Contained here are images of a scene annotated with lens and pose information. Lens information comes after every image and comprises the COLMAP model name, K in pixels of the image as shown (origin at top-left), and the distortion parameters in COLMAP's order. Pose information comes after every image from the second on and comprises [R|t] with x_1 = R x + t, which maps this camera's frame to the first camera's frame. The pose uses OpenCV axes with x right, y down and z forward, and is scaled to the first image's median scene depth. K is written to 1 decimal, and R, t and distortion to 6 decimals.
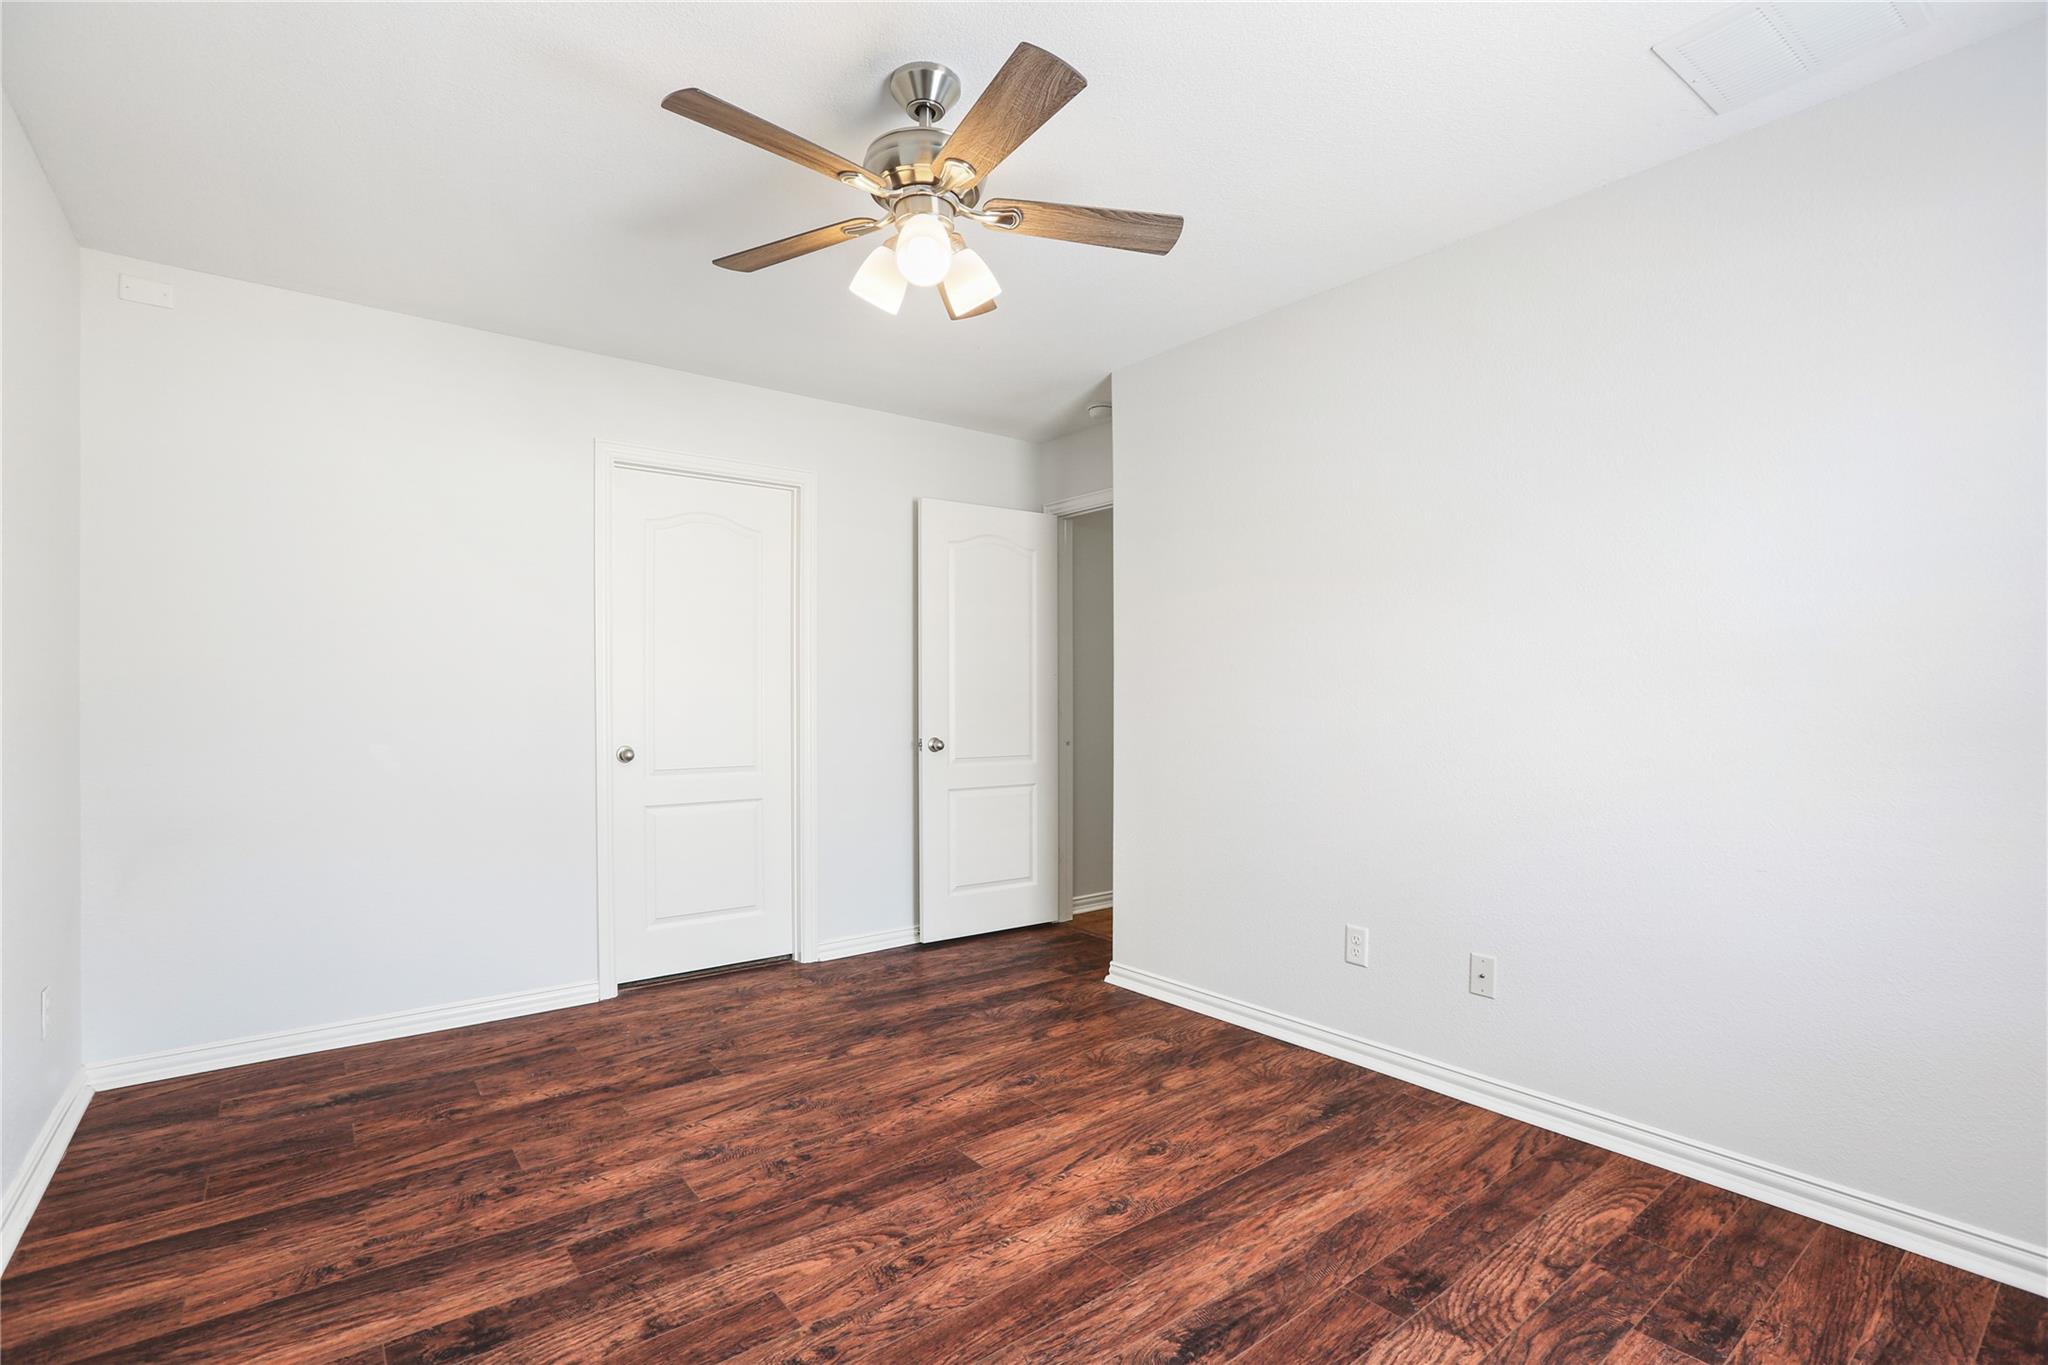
lens RADIAL K [[937.5, 0, 1012.9], [0, 937.5, 682.9], [0, 0, 1]] dist [-0.012862, 0.001639]
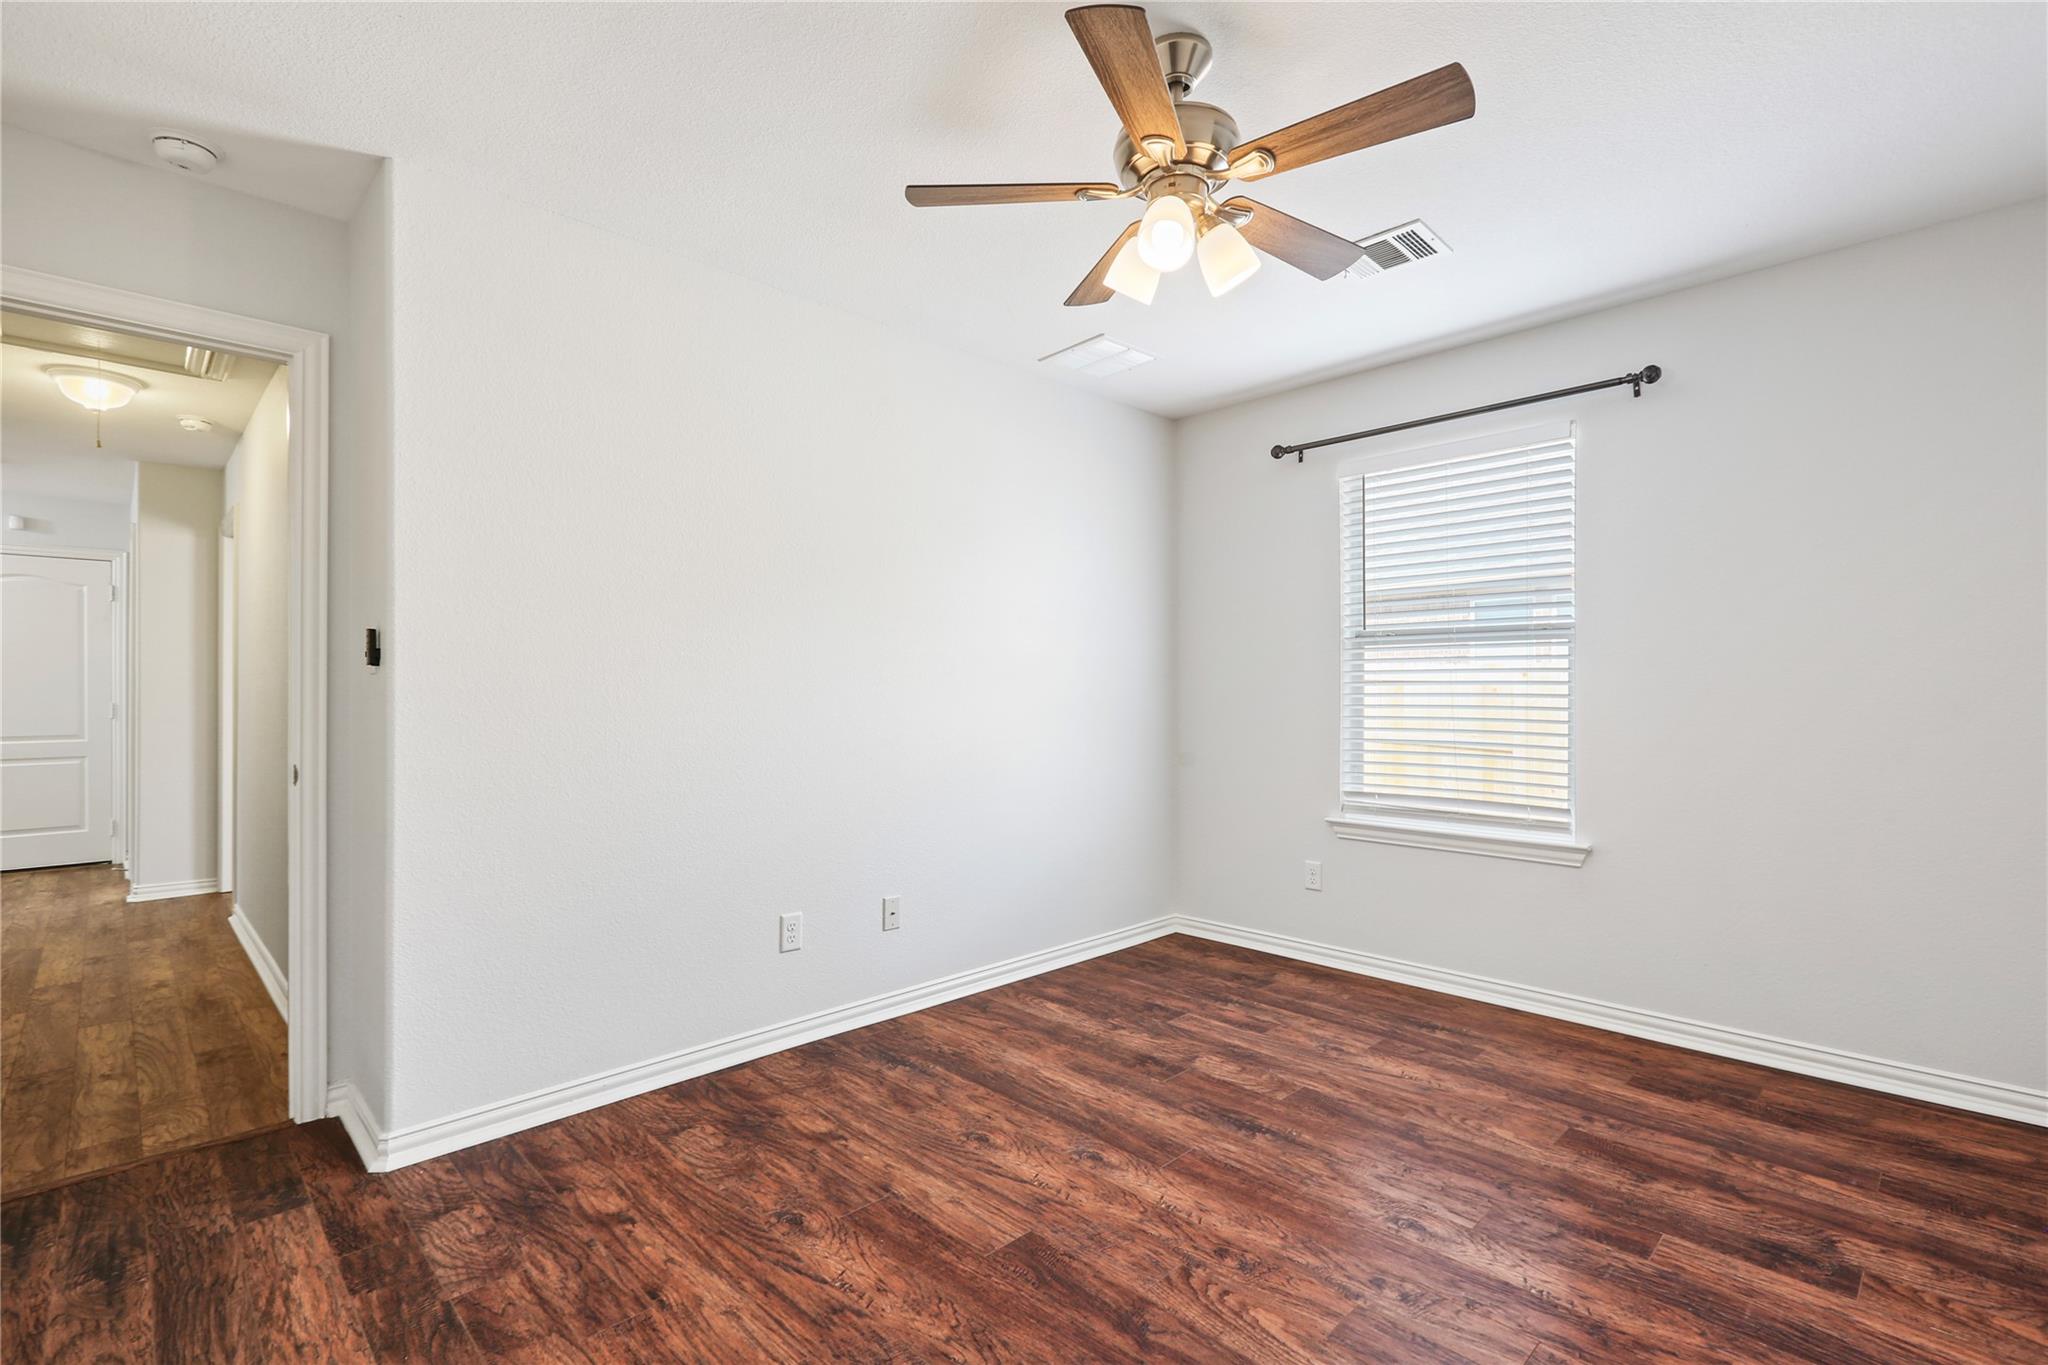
lens RADIAL K [[937.5, 0, 1020.1], [0, 937.5, 695.3], [0, 0, 1]] dist [-0.012862, 0.001639]
pose [[-0.113281, 0.006085, 0.993544, -0.830448], [-0.008801, 0.999936, -0.007128, 0.024954], [-0.993524, -0.009552, -0.113220, 1.032442]]
